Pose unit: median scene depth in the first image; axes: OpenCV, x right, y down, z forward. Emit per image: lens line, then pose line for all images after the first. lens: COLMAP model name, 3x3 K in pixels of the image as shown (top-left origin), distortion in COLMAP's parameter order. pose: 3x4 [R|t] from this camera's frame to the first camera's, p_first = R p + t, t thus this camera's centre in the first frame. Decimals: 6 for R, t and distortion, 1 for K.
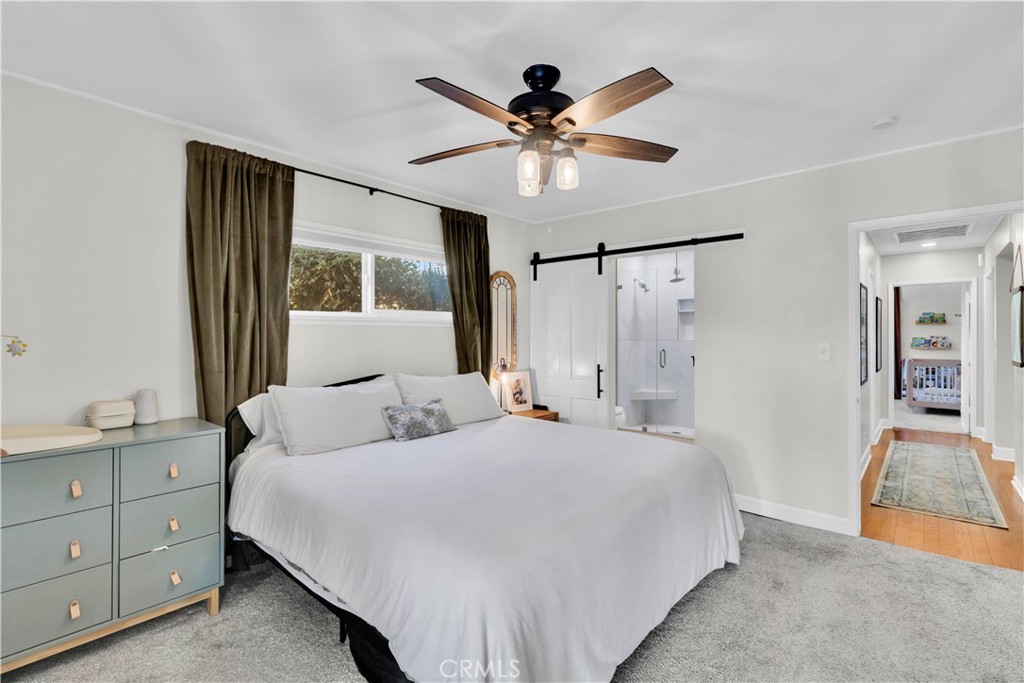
lens RADIAL K [[475.1, 0, 511.0], [0, 475.1, 333.2], [0, 0, 1]] dist [0.003778, 0.000154]
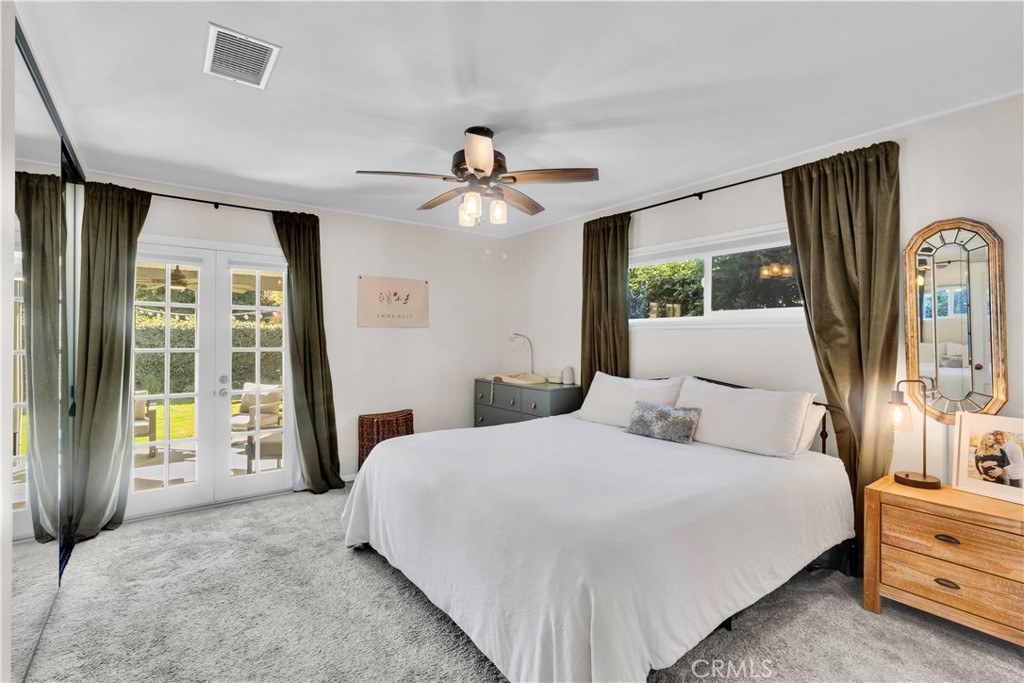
lens RADIAL K [[475.1, 0, 511.0], [0, 475.1, 333.2], [0, 0, 1]] dist [0.003778, 0.000154]
pose [[-0.194080, -0.021186, -0.980757, 0.696893], [-0.010949, 0.999751, -0.019430, 0.015480], [0.980925, 0.006967, -0.194264, 0.725556]]
